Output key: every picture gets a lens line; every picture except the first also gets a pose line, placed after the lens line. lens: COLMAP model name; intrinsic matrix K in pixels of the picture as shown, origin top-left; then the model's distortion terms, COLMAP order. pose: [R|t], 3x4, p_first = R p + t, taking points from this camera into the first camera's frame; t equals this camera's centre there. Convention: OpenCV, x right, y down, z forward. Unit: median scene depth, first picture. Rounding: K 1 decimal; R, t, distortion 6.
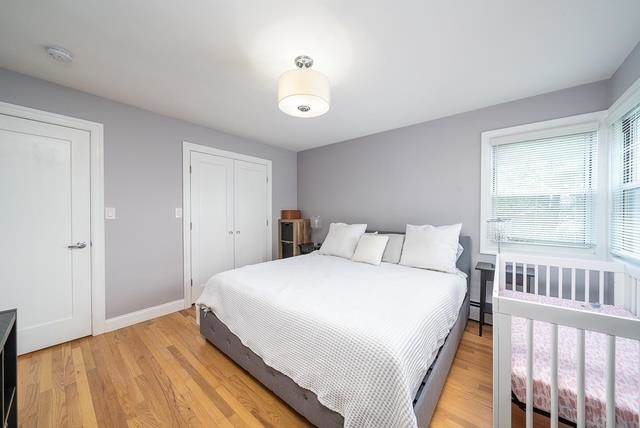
lens RADIAL K [[221.2, 0, 319.8], [0, 221.2, 215.5], [0, 0, 1]] dist [-0.004297, -0.000116]
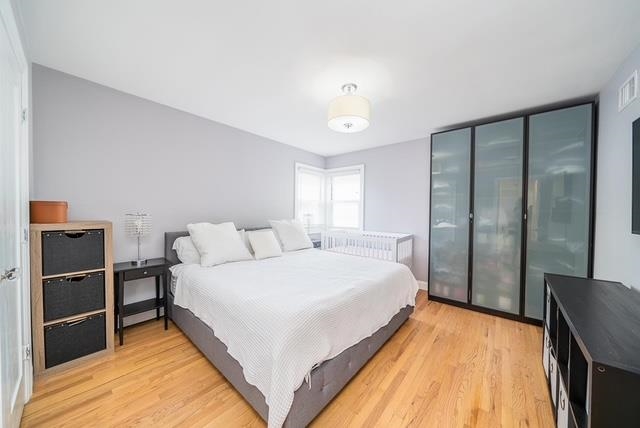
lens RADIAL K [[221.2, 0, 319.8], [0, 221.2, 213.5], [0, 0, 1]] dist [-0.004297, -0.000116]
pose [[0.012124, -0.008809, 0.999888, -1.280883], [0.002959, 0.999957, 0.008774, -0.009146], [-0.999922, 0.002852, 0.012150, 1.125080]]
